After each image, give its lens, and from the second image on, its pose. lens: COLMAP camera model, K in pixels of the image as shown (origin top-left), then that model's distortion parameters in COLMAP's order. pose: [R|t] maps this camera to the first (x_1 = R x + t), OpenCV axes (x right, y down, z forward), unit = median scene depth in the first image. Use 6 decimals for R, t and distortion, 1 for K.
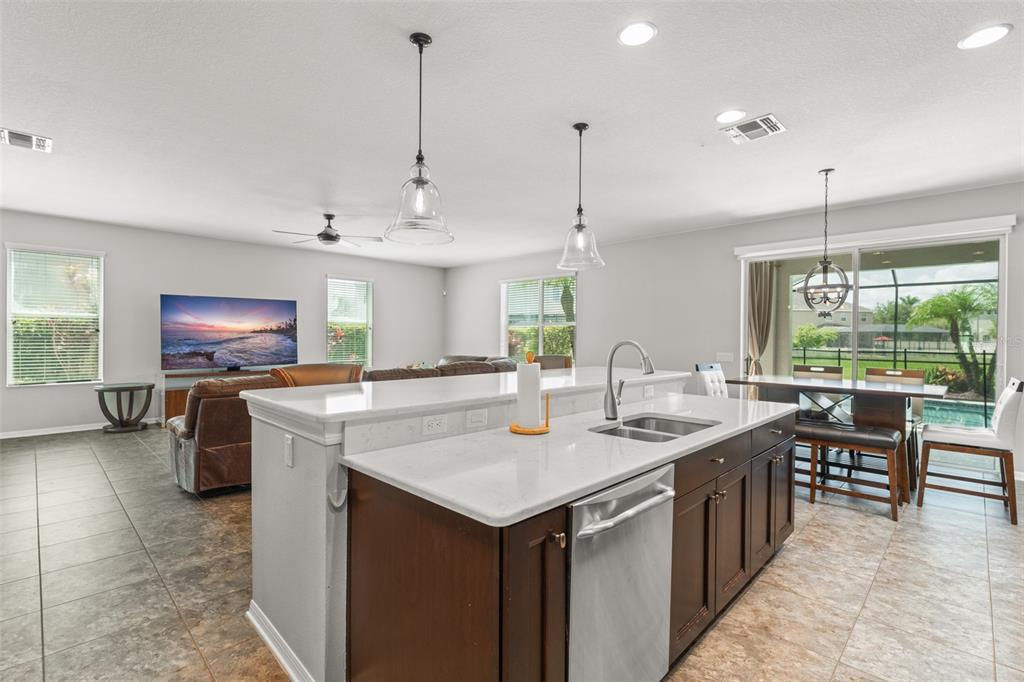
lens RADIAL K [[473.5, 0, 509.7], [0, 473.5, 339.7], [0, 0, 1]] dist [-0.000901, -0.000370]
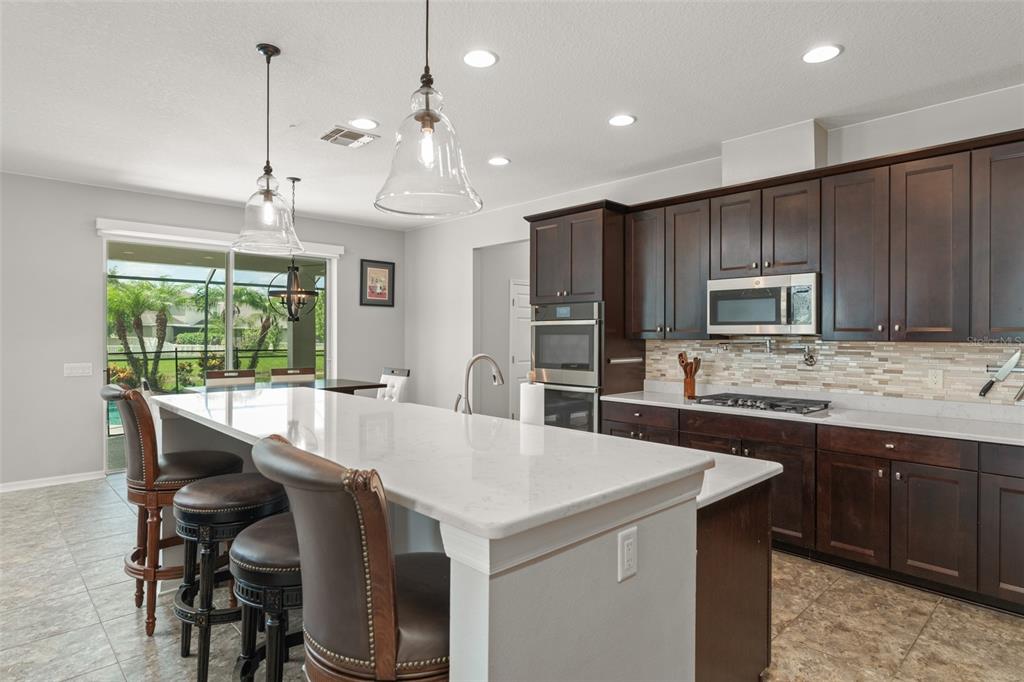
lens RADIAL K [[564.2, 0, 505.4], [0, 564.2, 334.8], [0, 0, 1]] dist [-0.003982, 0.001687]
pose [[0.038848, -0.010465, 0.999190, -0.923990], [0.005546, 0.999932, 0.010257, -0.050621], [-0.999230, 0.005143, 0.038903, 0.853915]]
